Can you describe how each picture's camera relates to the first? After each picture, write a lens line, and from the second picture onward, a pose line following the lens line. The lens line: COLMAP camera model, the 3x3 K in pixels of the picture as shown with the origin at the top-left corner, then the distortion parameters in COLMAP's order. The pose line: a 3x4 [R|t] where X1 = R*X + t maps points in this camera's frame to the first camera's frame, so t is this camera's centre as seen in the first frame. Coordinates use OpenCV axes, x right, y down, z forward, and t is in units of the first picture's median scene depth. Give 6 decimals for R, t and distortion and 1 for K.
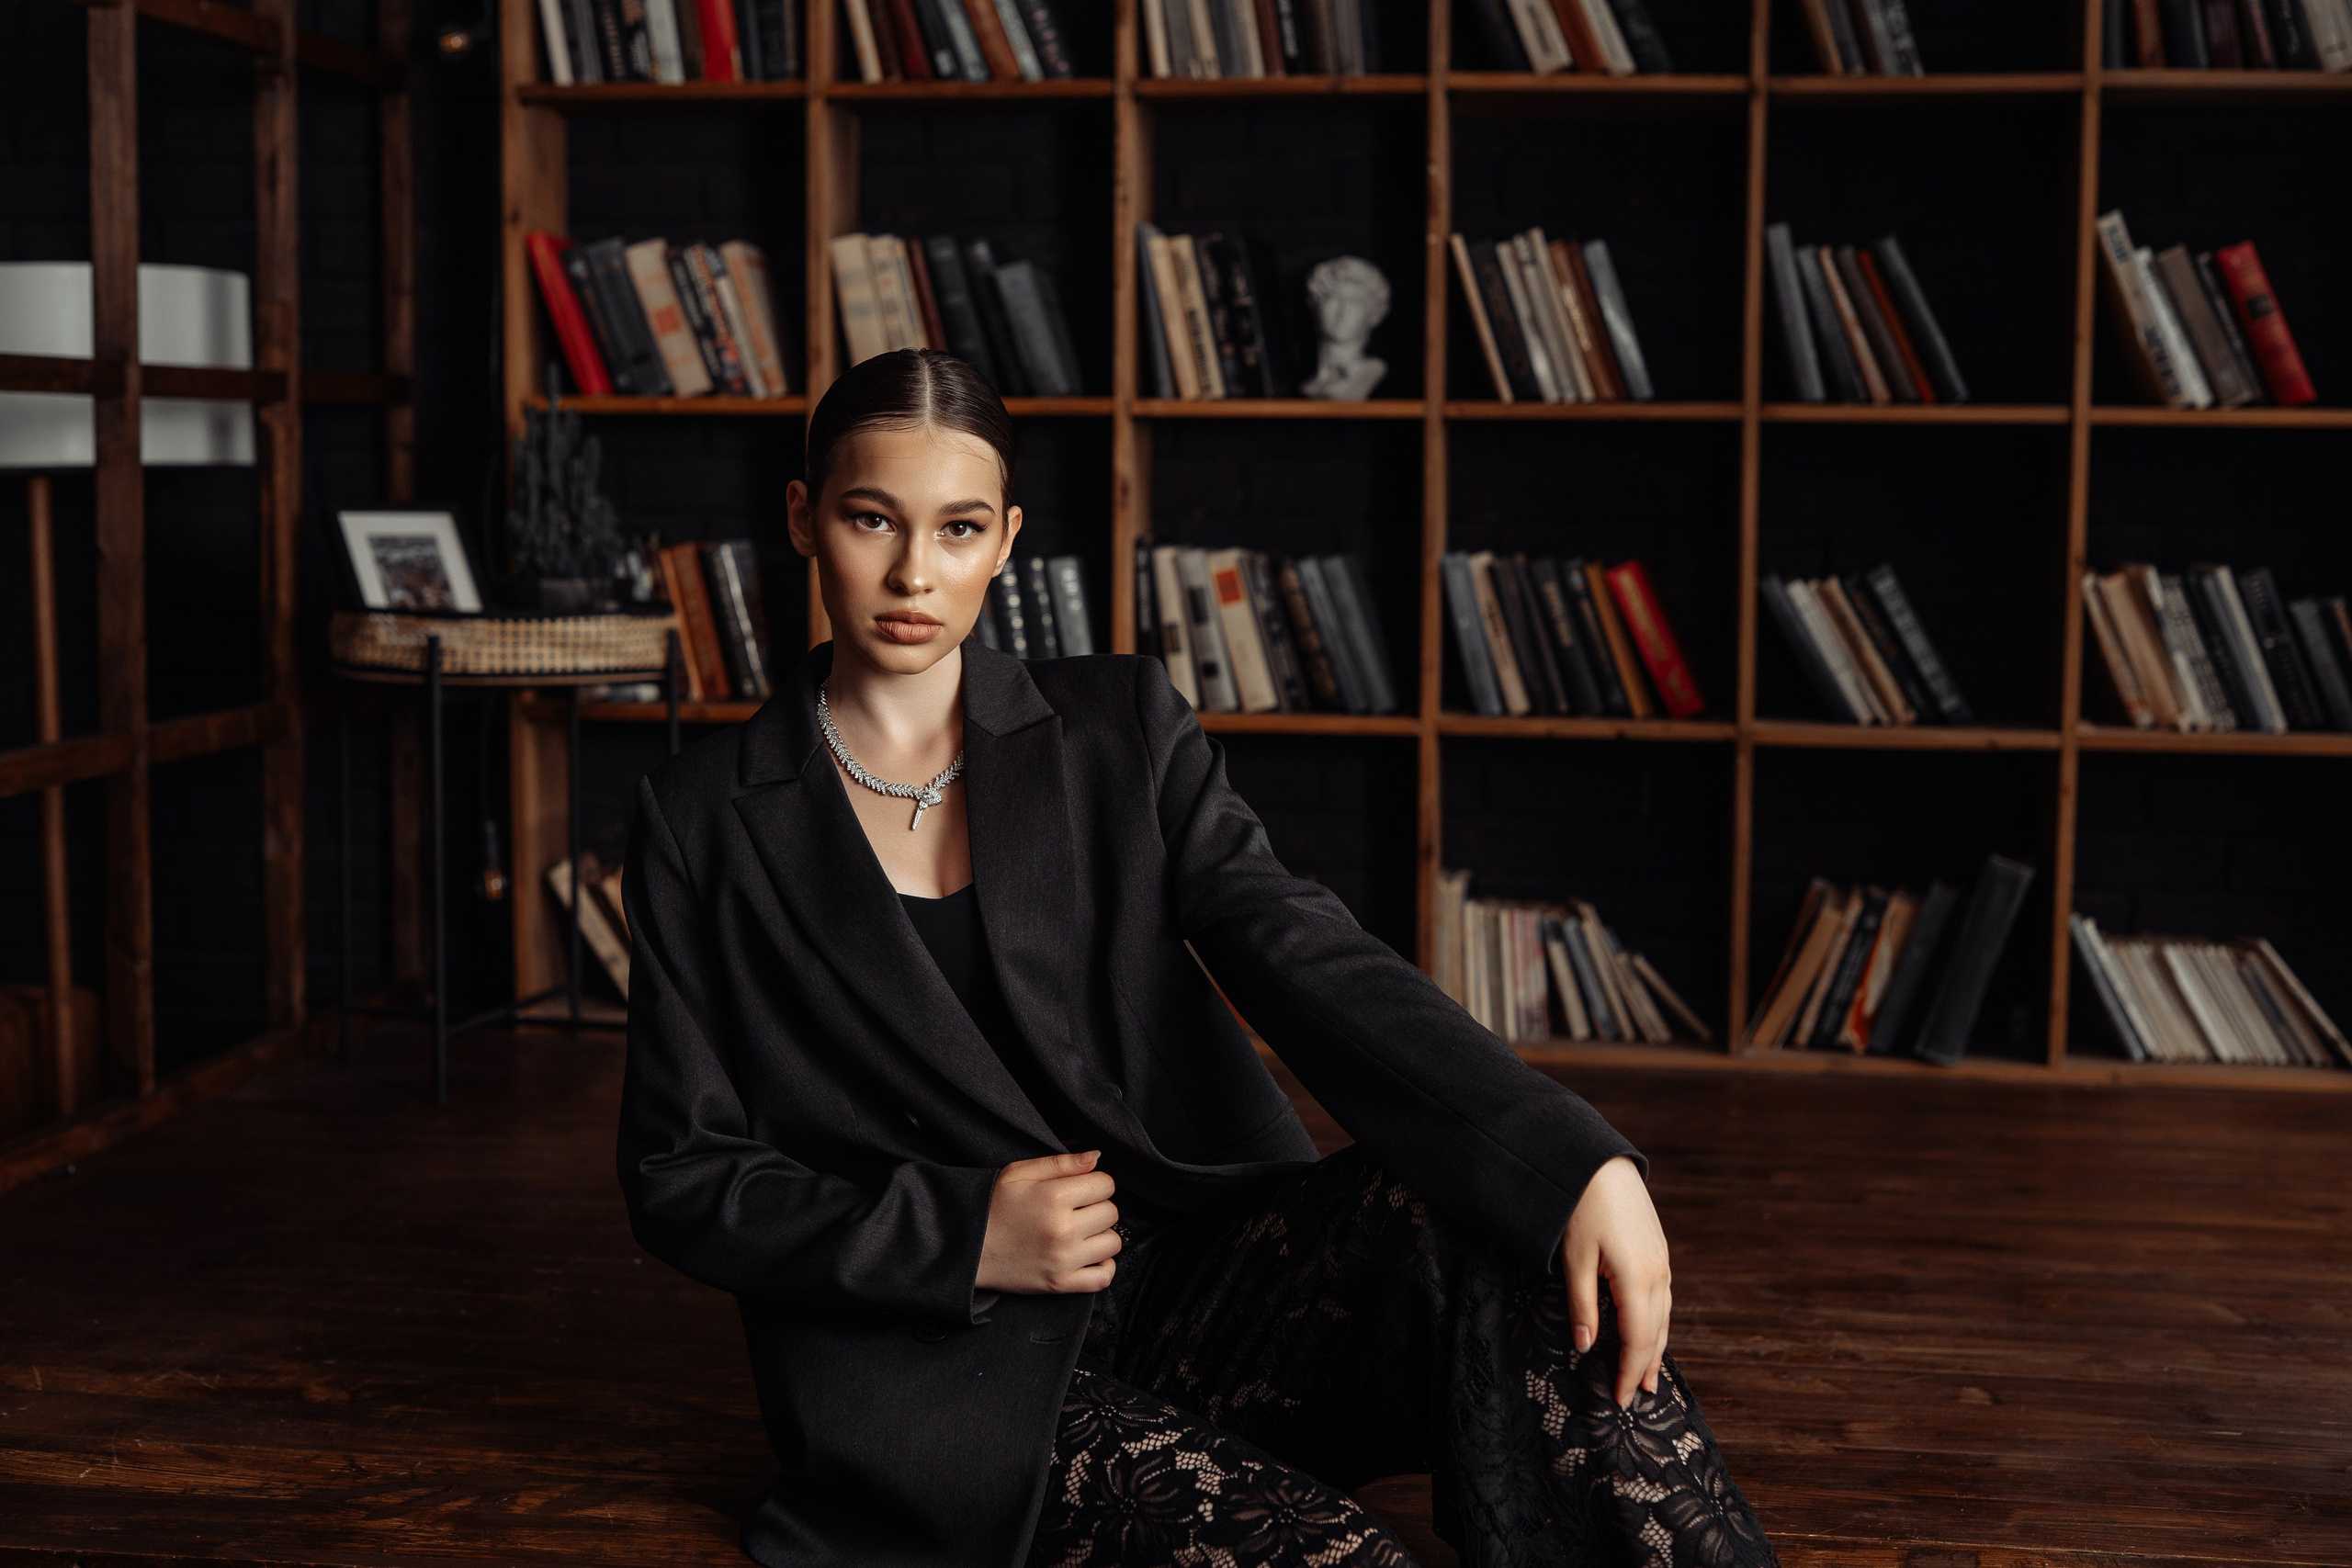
lens RADIAL K [[3360.1, 0, 1189.4], [0, 3360.1, 773.1], [0, 0, 1]] dist [0.004938, 0.000000]
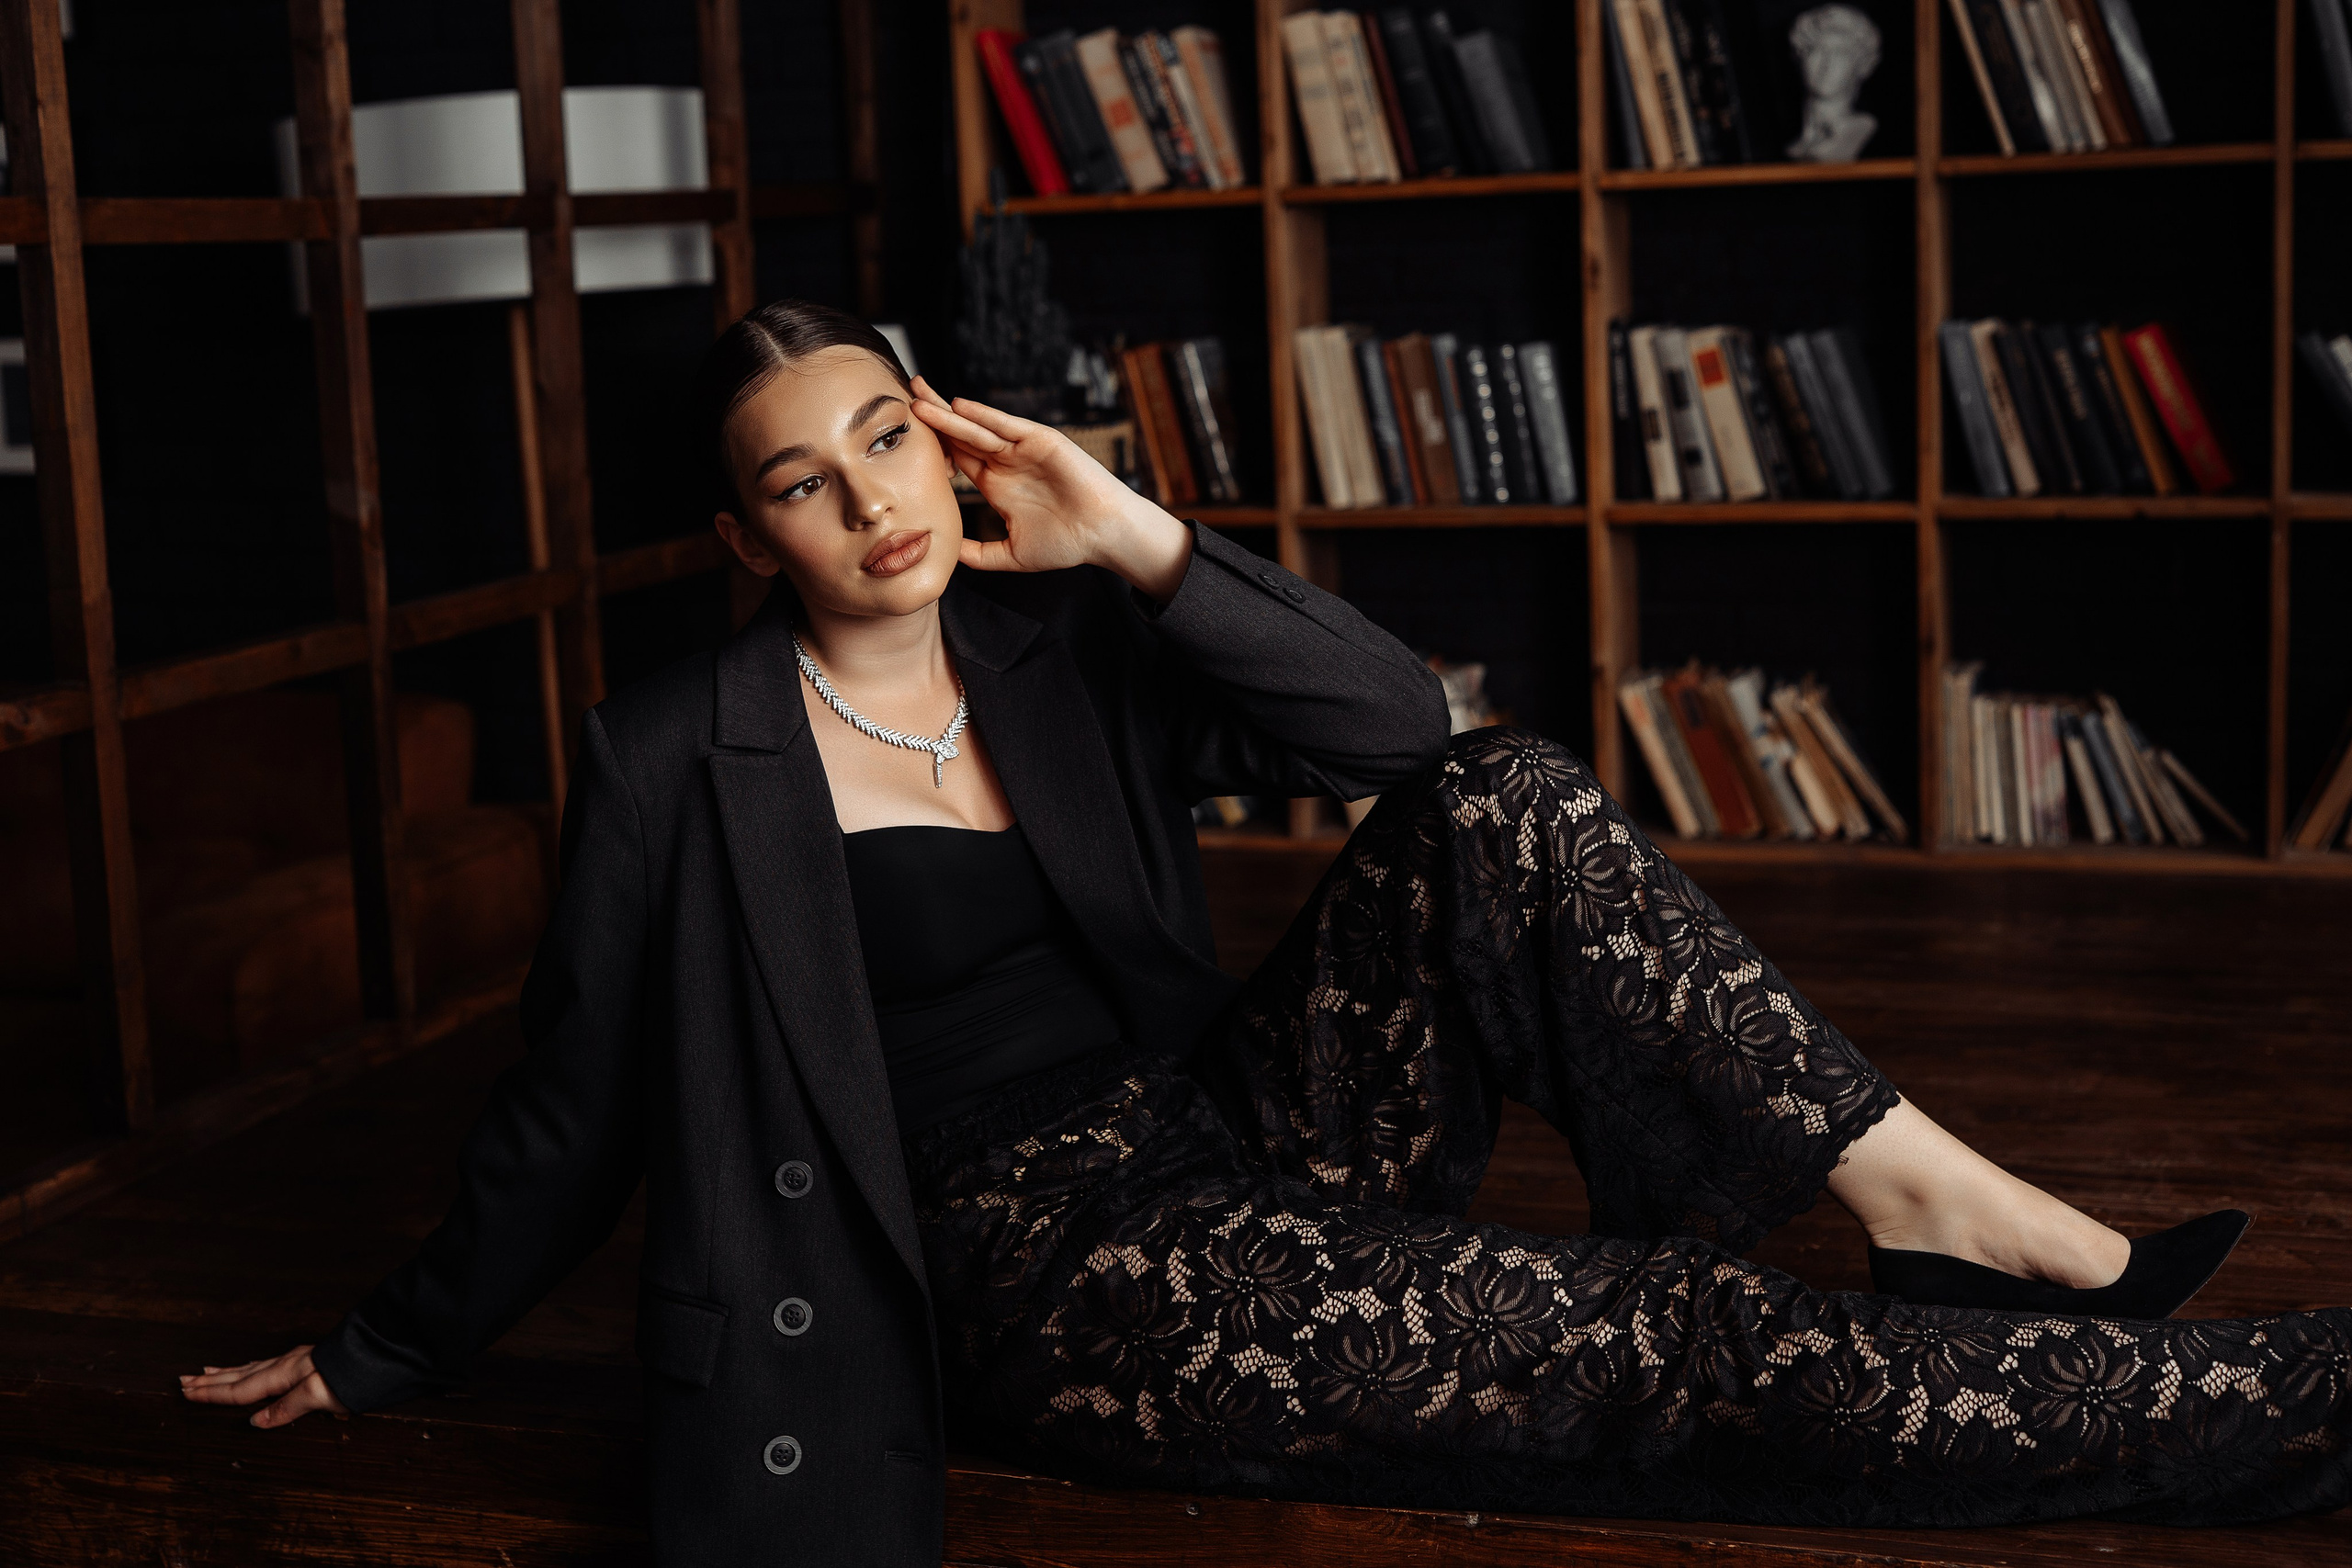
lens RADIAL K [[3360.1, 0, 1179.7], [0, 3360.1, 775.4], [0, 0, 1]] dist [0.004938, 0.000000]
pose [[0.979532, -0.015435, -0.200693, 0.053722], [0.030794, 0.996810, 0.073634, -0.015721], [0.198917, -0.078307, 0.976883, 0.043722]]
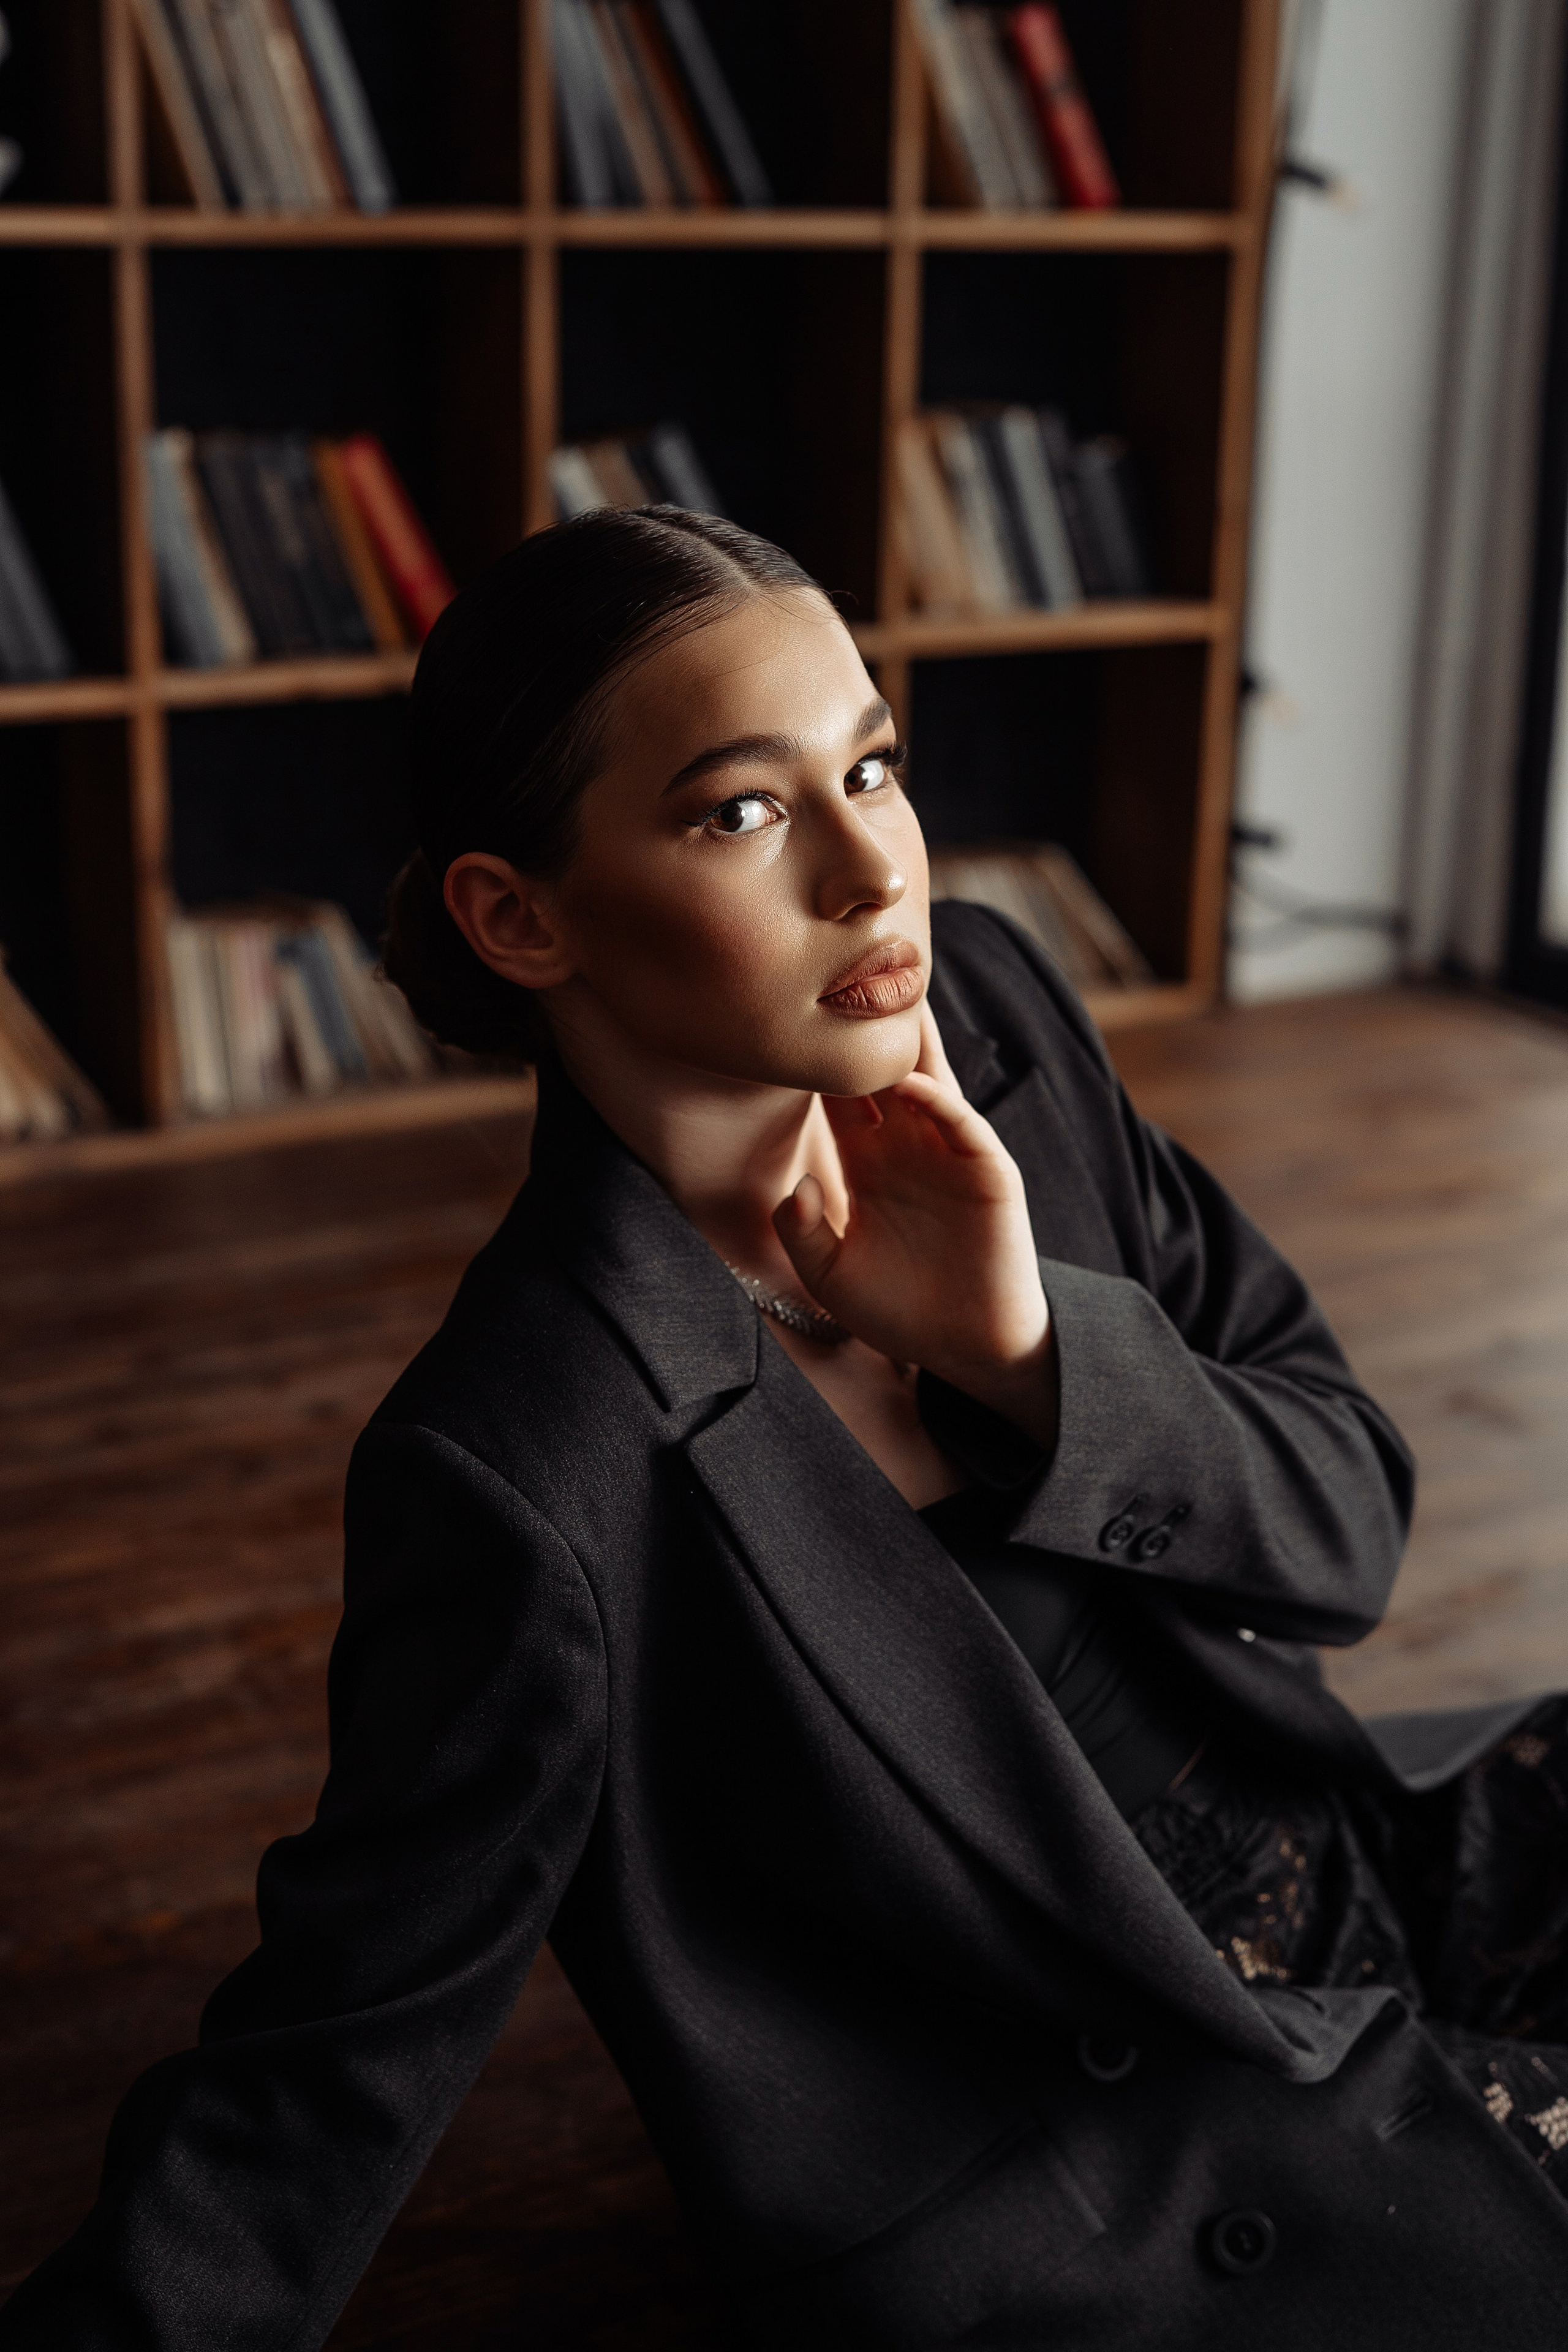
lens RADIAL K [[3360.4, 0, 800.2], [0, 3360.4, 1181.1], [0, 0, 1]] dist [0.004938, 0.000000]
pose [[0.773314, -0.184795, 0.606495, -0.264443], [0.052536, 0.971969, 0.229165, -0.068106], [-0.631842, -0.145354, 0.761346, 0.364023]]
